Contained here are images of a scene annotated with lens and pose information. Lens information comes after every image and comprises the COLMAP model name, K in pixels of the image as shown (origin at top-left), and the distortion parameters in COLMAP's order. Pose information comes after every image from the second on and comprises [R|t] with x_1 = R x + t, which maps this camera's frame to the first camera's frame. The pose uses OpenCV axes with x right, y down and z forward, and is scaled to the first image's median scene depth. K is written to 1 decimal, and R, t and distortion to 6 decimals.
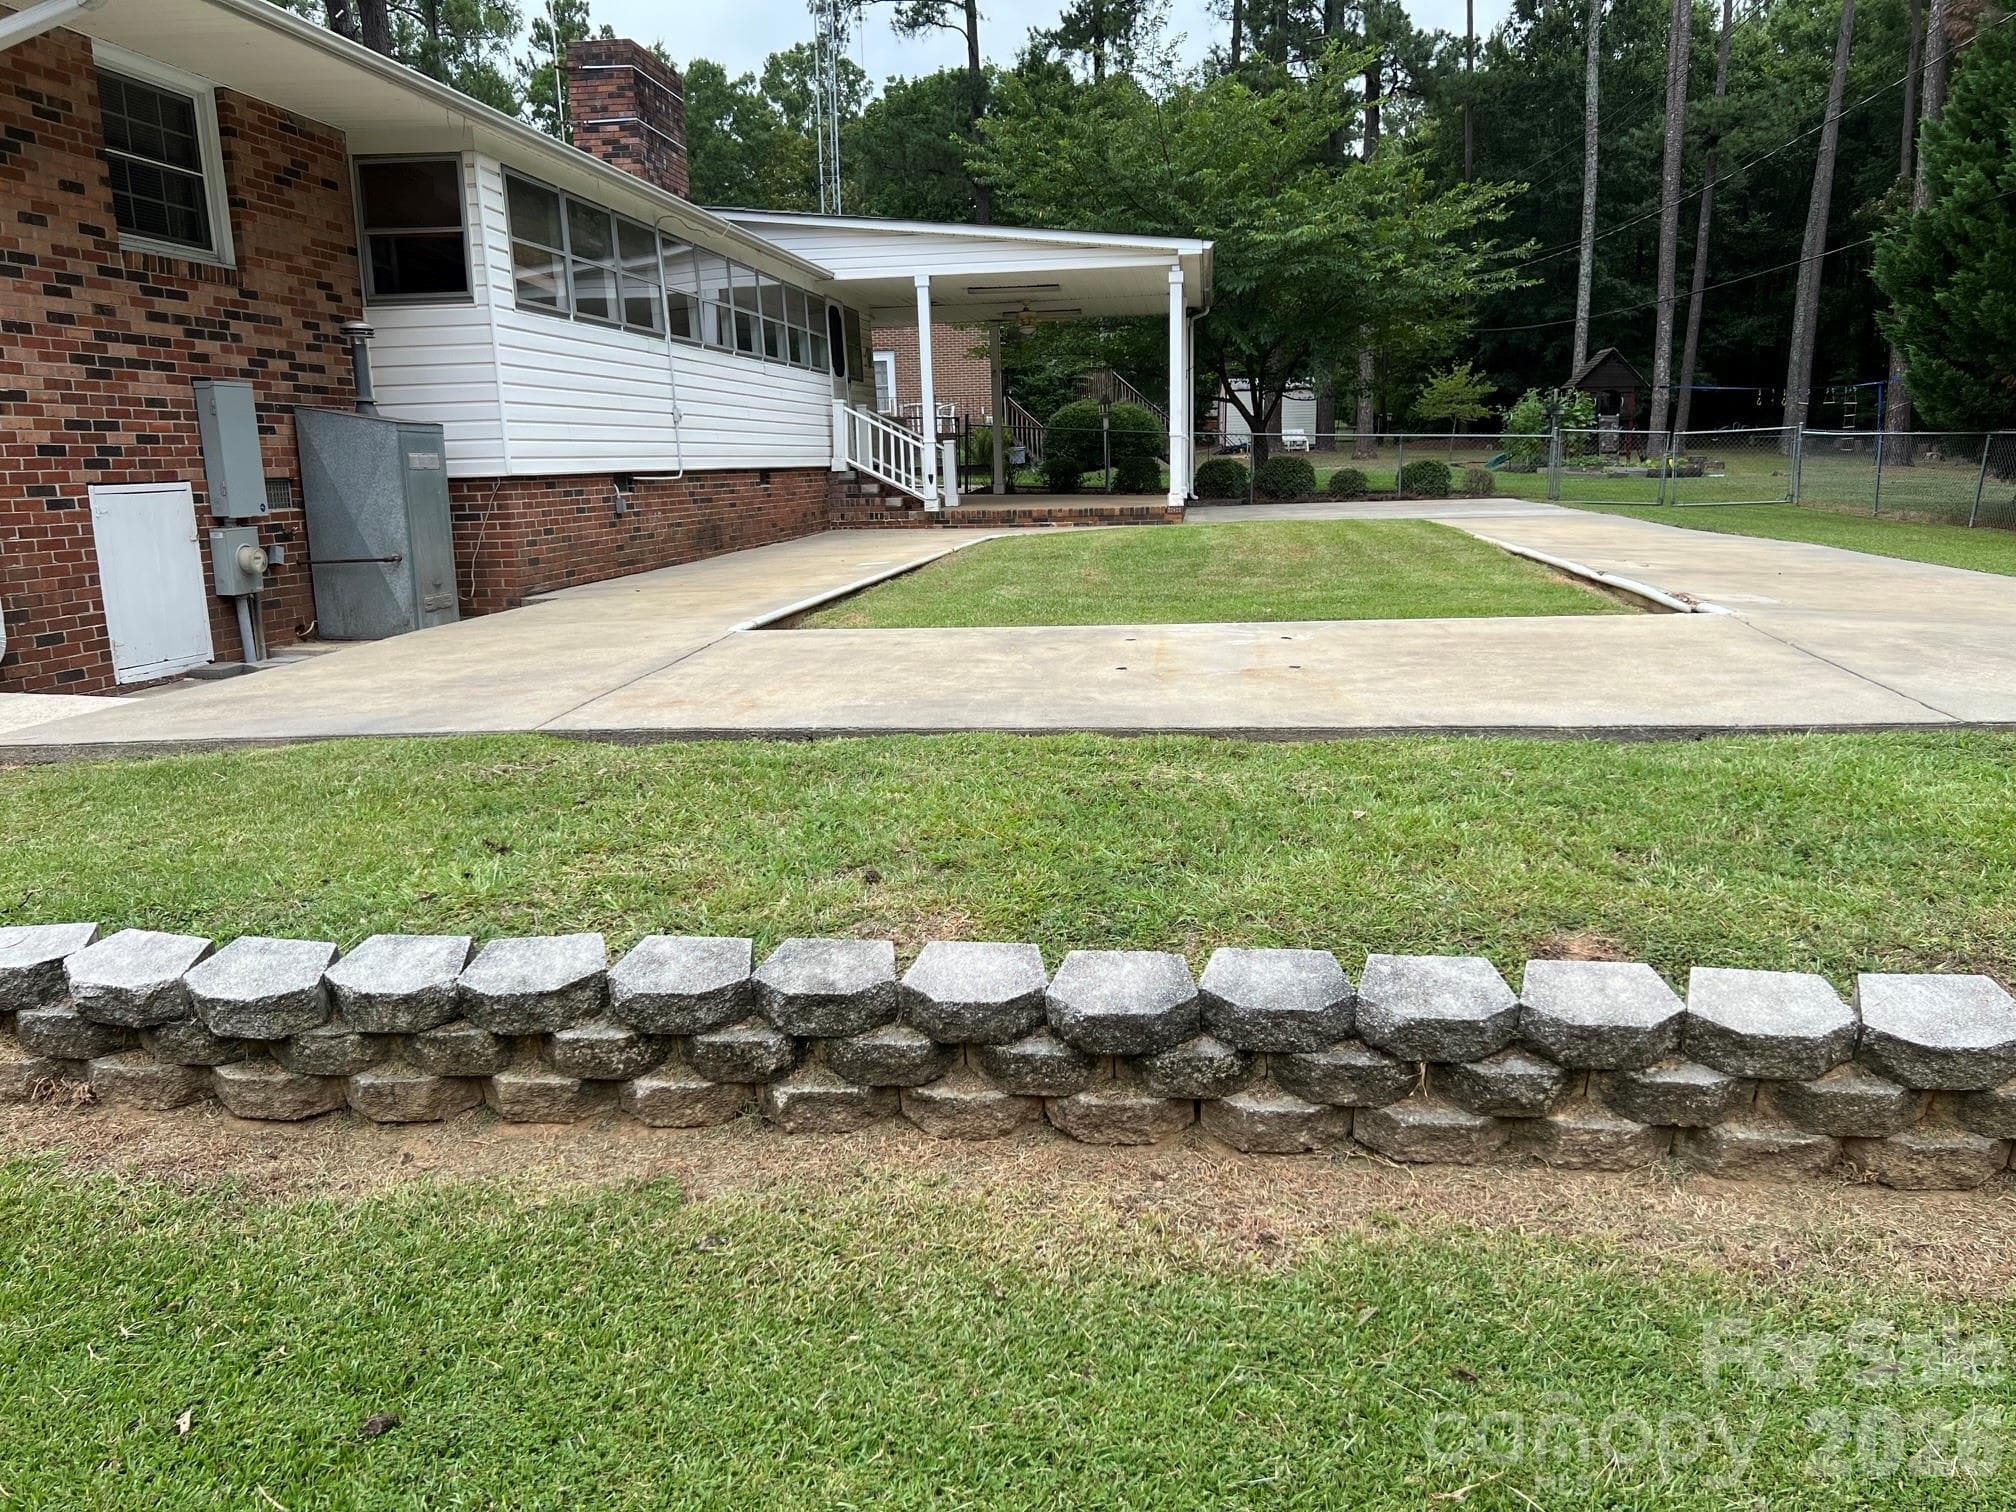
lens RADIAL K [[1535.1, 0, 1005.7], [0, 1535.1, 777.7], [0, 0, 1]] dist [-0.005610, -0.007858]
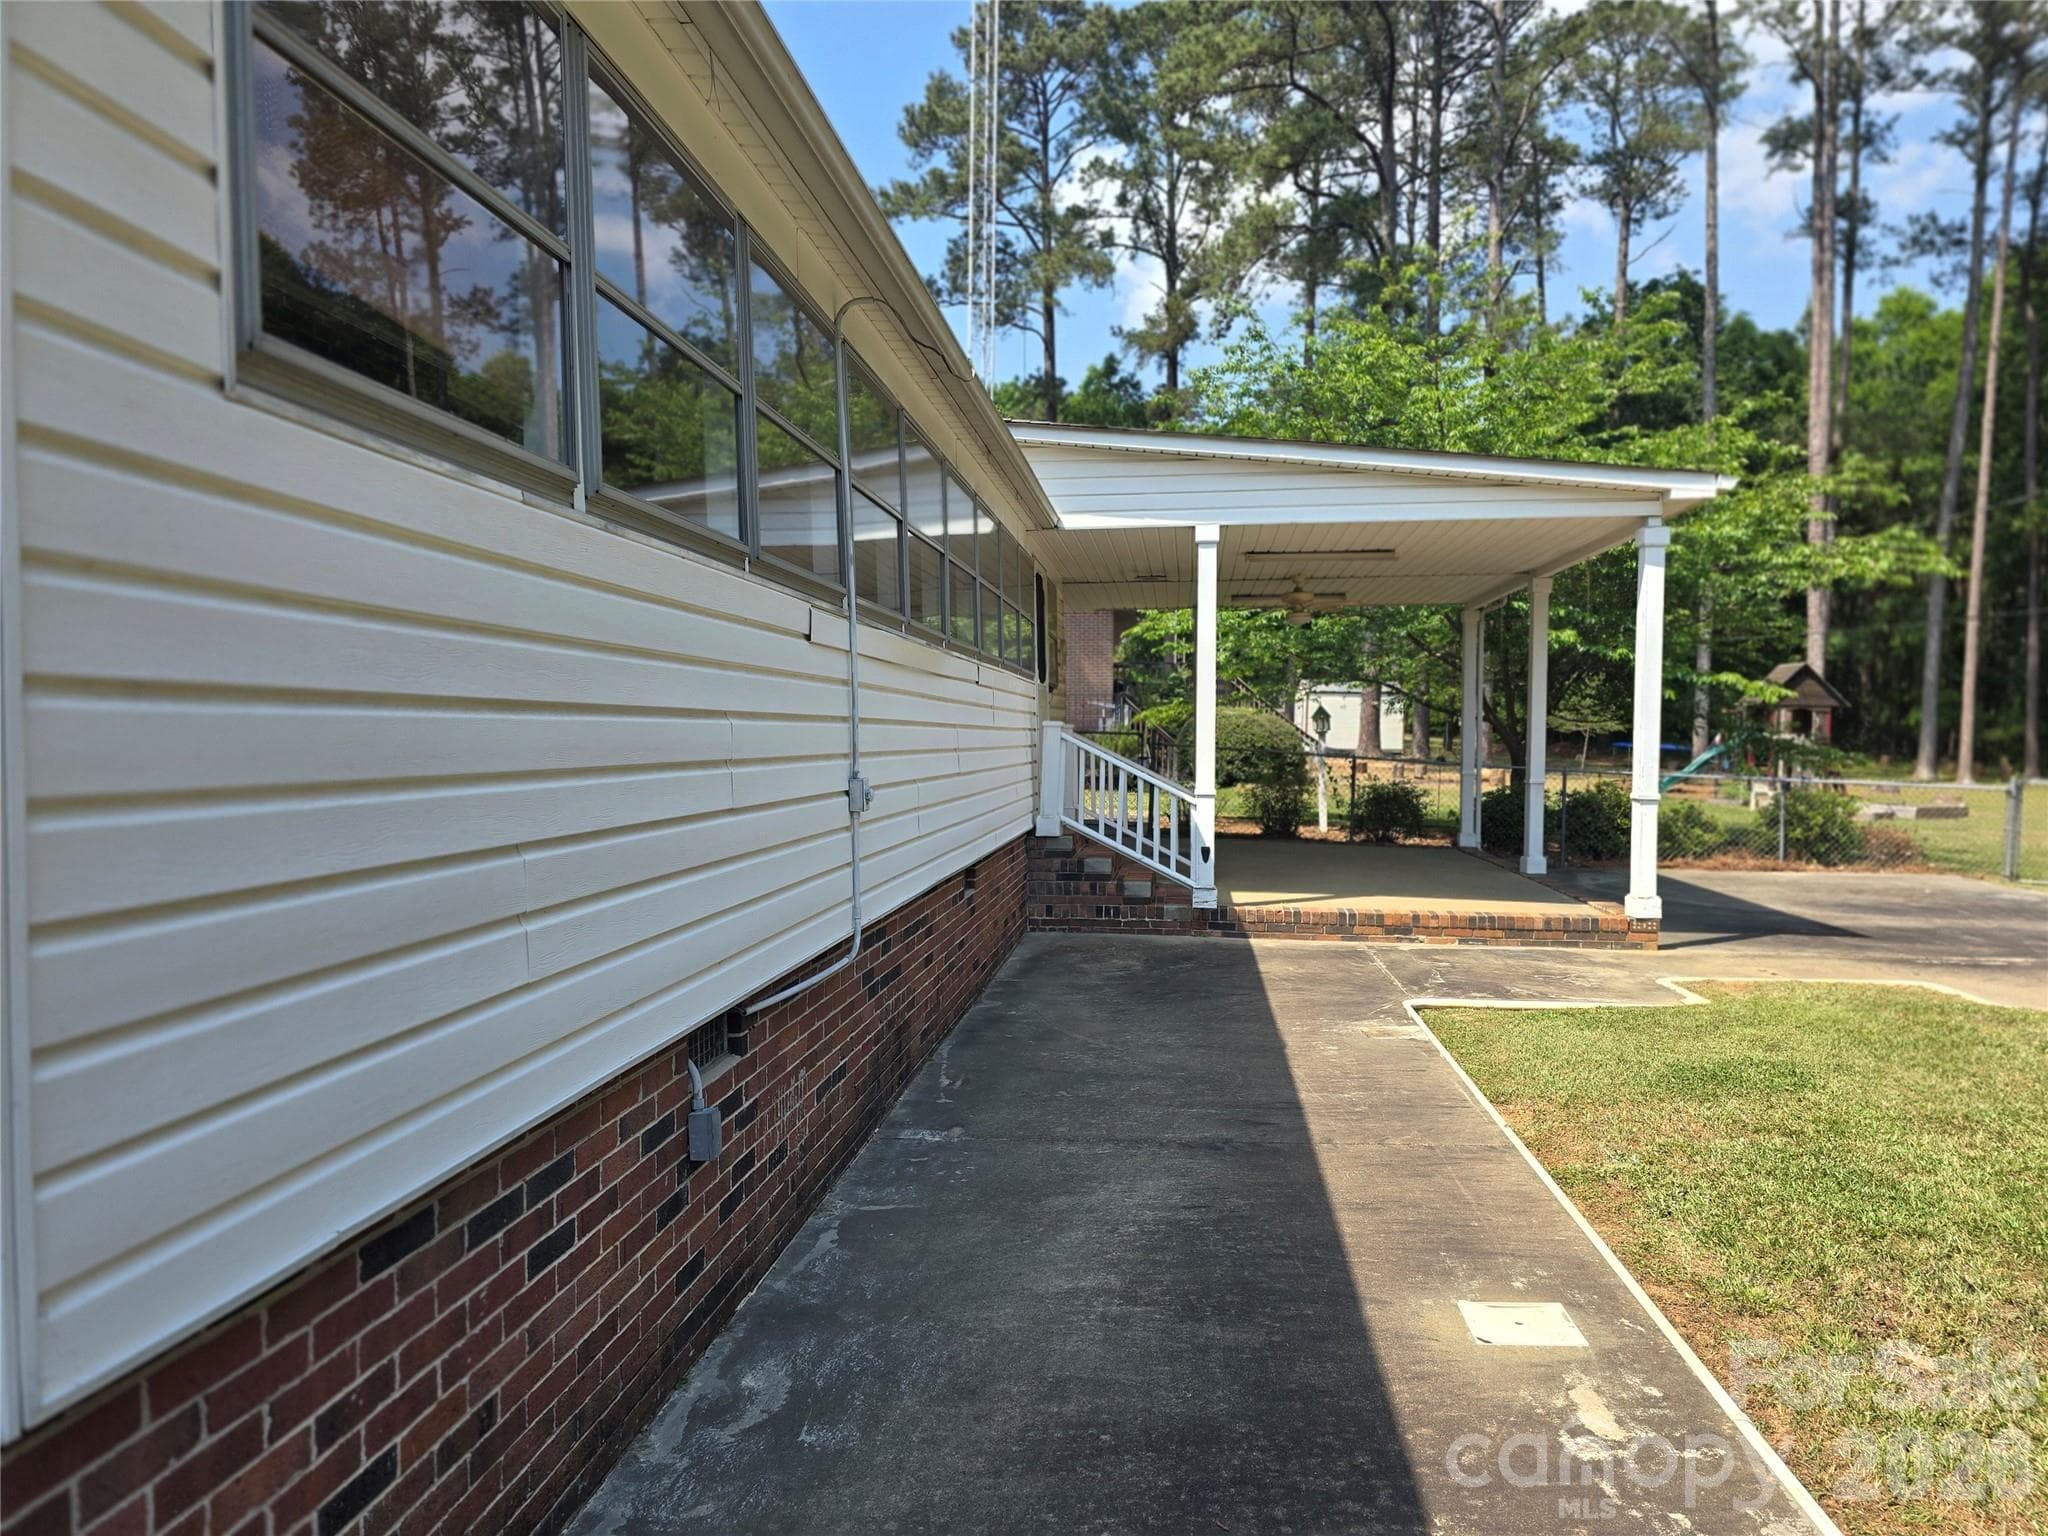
lens RADIAL K [[1396.9, 0, 1027.0], [0, 1396.9, 775.2], [0, 0, 1]] dist [0.039158, -0.012127]
pose [[0.999659, 0.023817, 0.010716, -0.265461], [-0.021539, 0.983900, -0.177418, -0.270937], [-0.014769, 0.177127, 0.984077, 0.983681]]
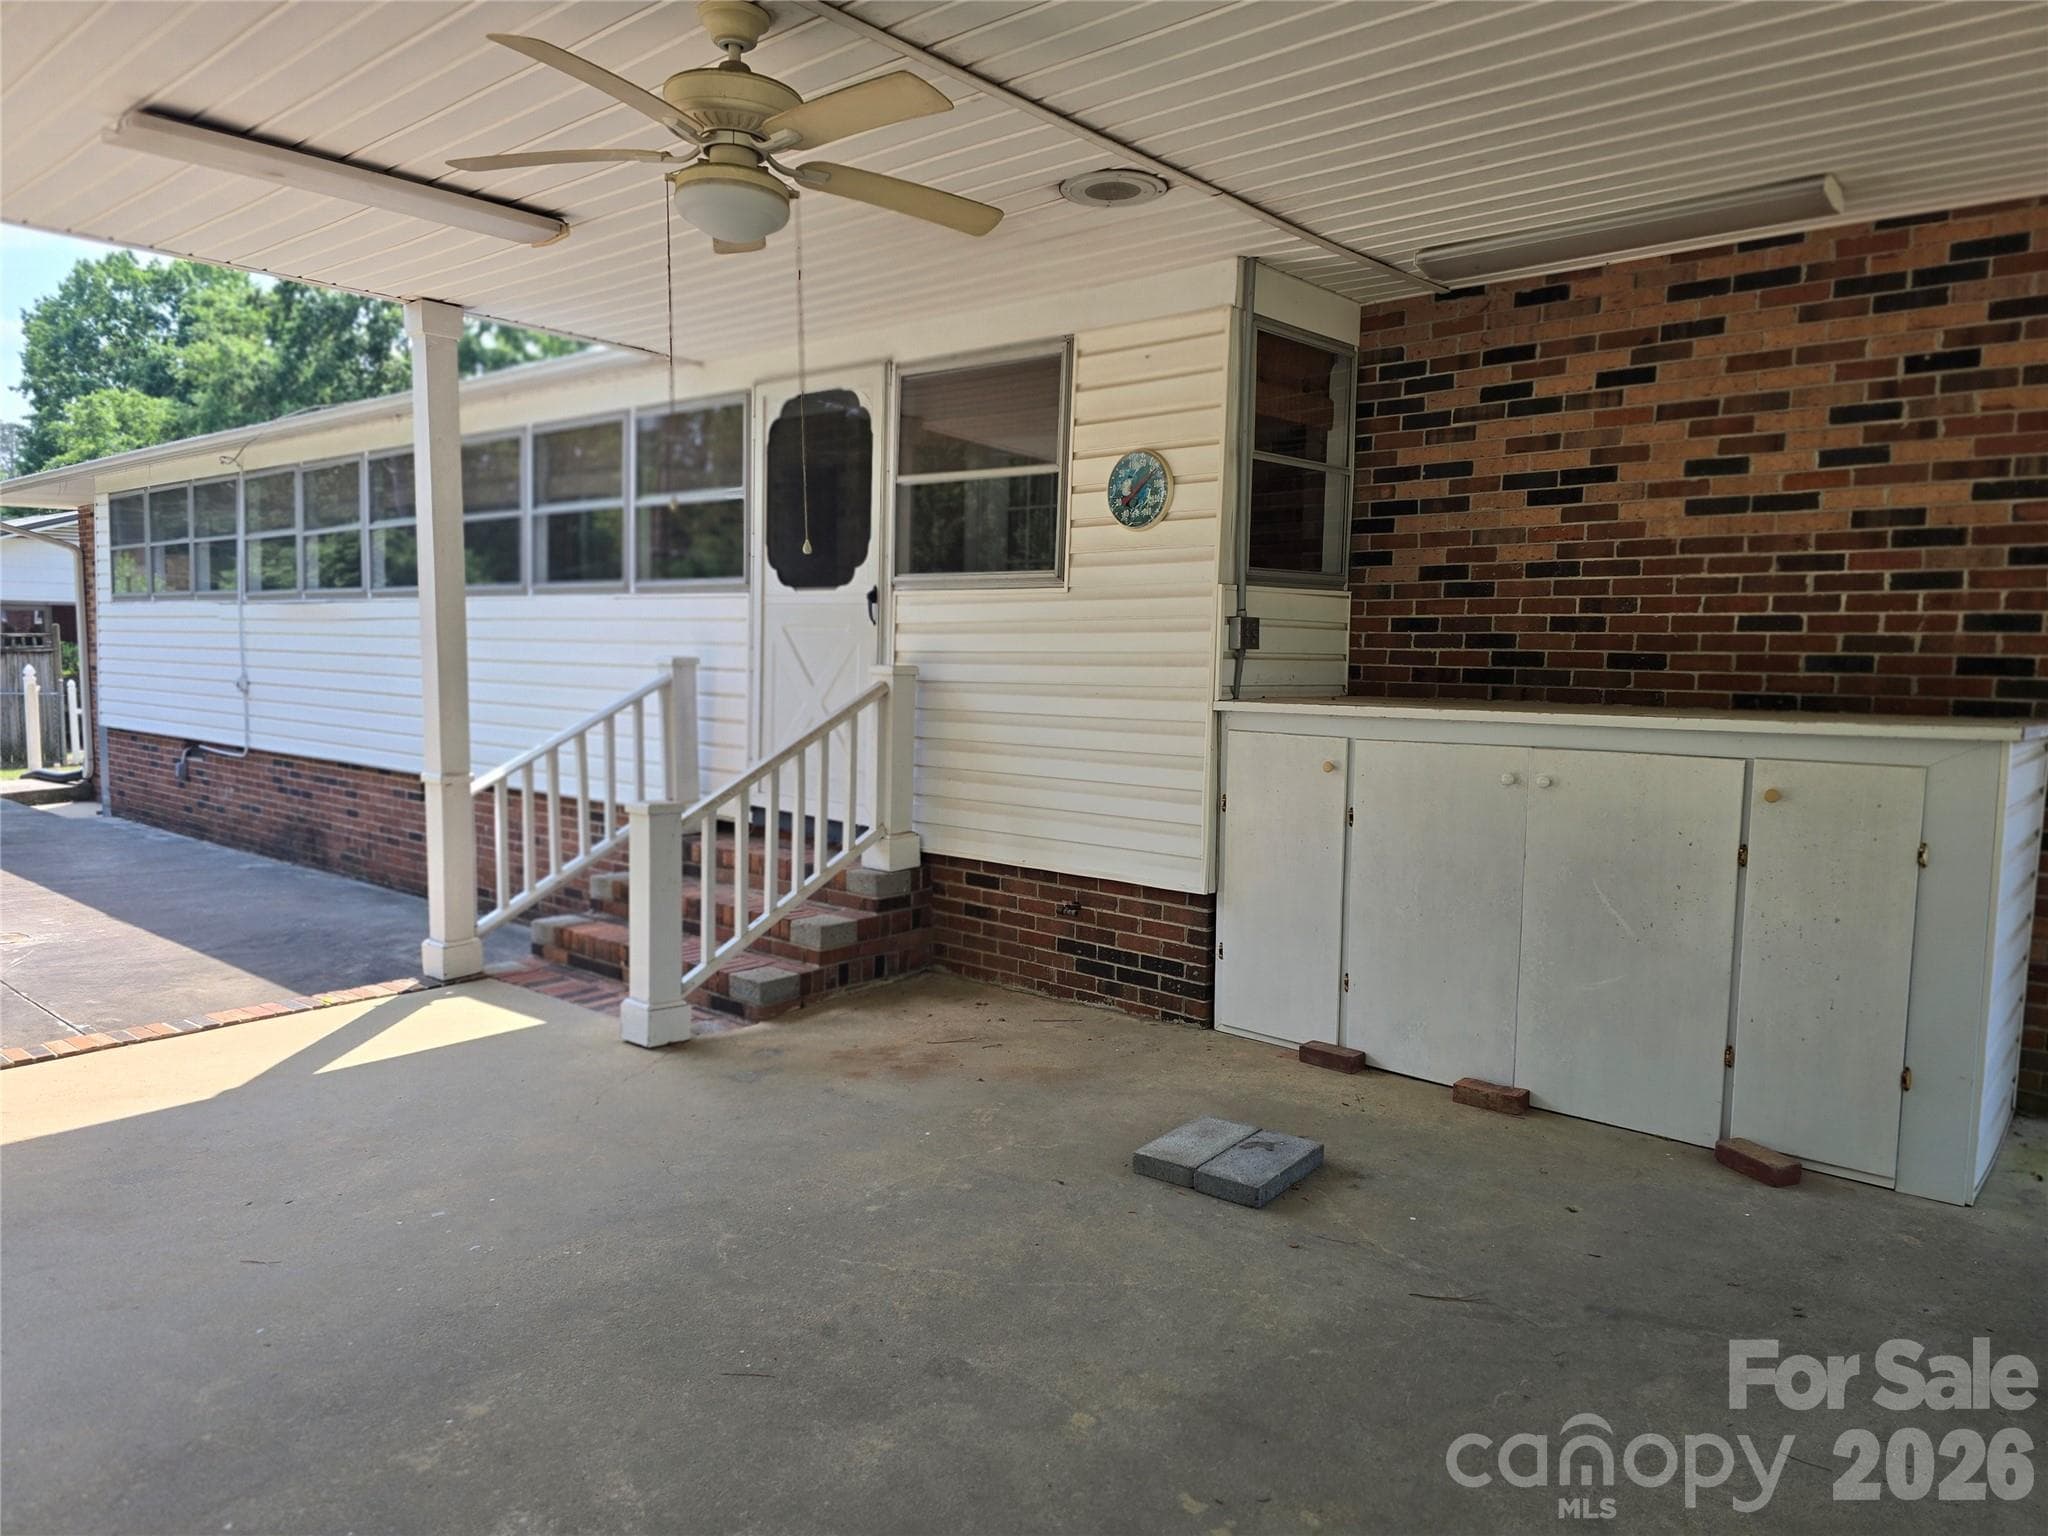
lens RADIAL K [[1396.9, 0, 1019.2], [0, 1396.9, 771.1], [0, 0, 1]] dist [0.039158, -0.012127]
pose [[-0.551148, 0.095138, -0.828966, 0.310007], [-0.169492, 0.960002, 0.222865, -0.664952], [0.817012, 0.263335, -0.512978, 2.681503]]
